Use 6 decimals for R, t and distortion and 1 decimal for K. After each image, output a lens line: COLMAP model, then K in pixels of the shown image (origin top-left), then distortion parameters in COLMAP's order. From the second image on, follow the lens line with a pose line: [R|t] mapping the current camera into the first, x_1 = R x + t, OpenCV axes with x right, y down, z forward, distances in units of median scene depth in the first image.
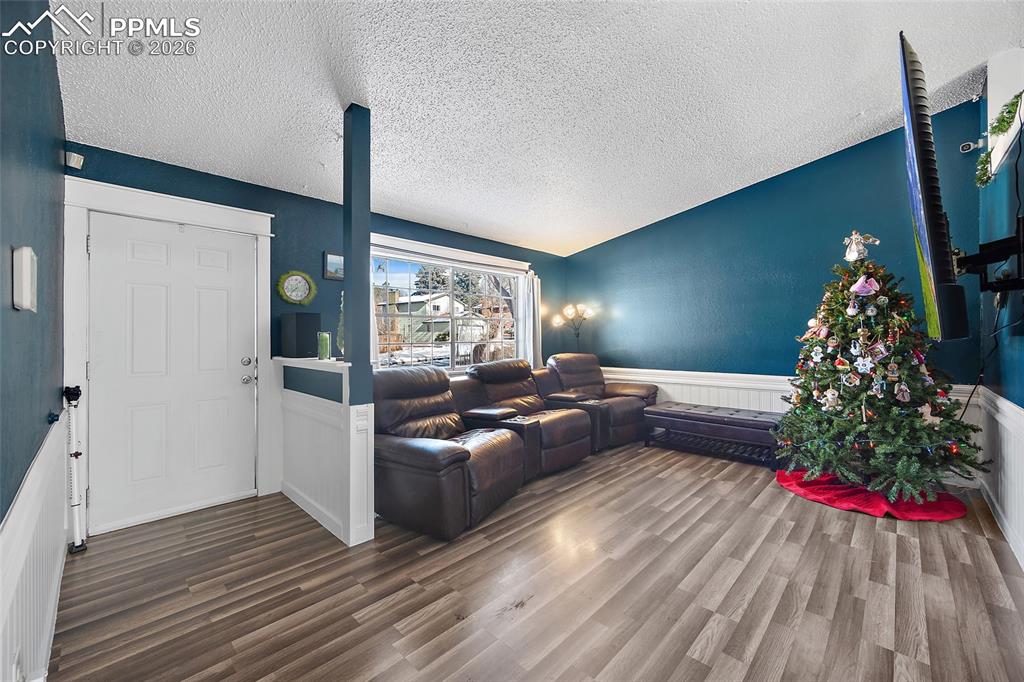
lens RADIAL K [[405.4, 0, 511.5], [0, 405.4, 337.7], [0, 0, 1]] dist [-0.001892, 0.000388]
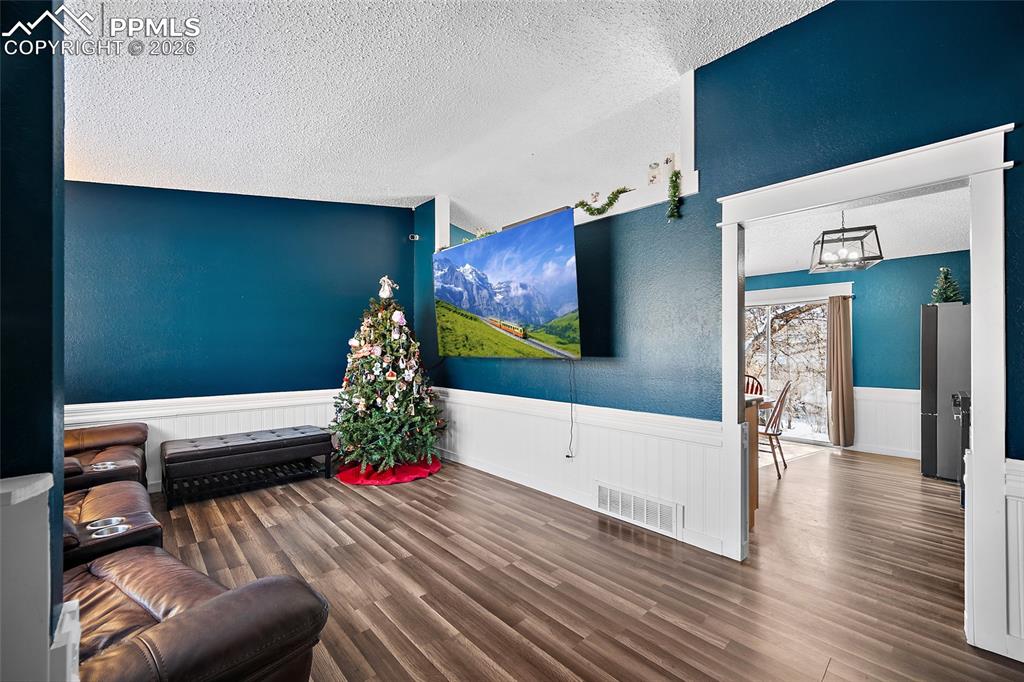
lens RADIAL K [[405.4, 0, 508.5], [0, 405.4, 356.5], [0, 0, 1]] dist [-0.001892, 0.000388]
pose [[0.050847, -0.006535, 0.998685, -0.482927], [-0.009756, 0.999928, 0.007040, -0.010495], [-0.998659, -0.010101, 0.050780, 0.546156]]
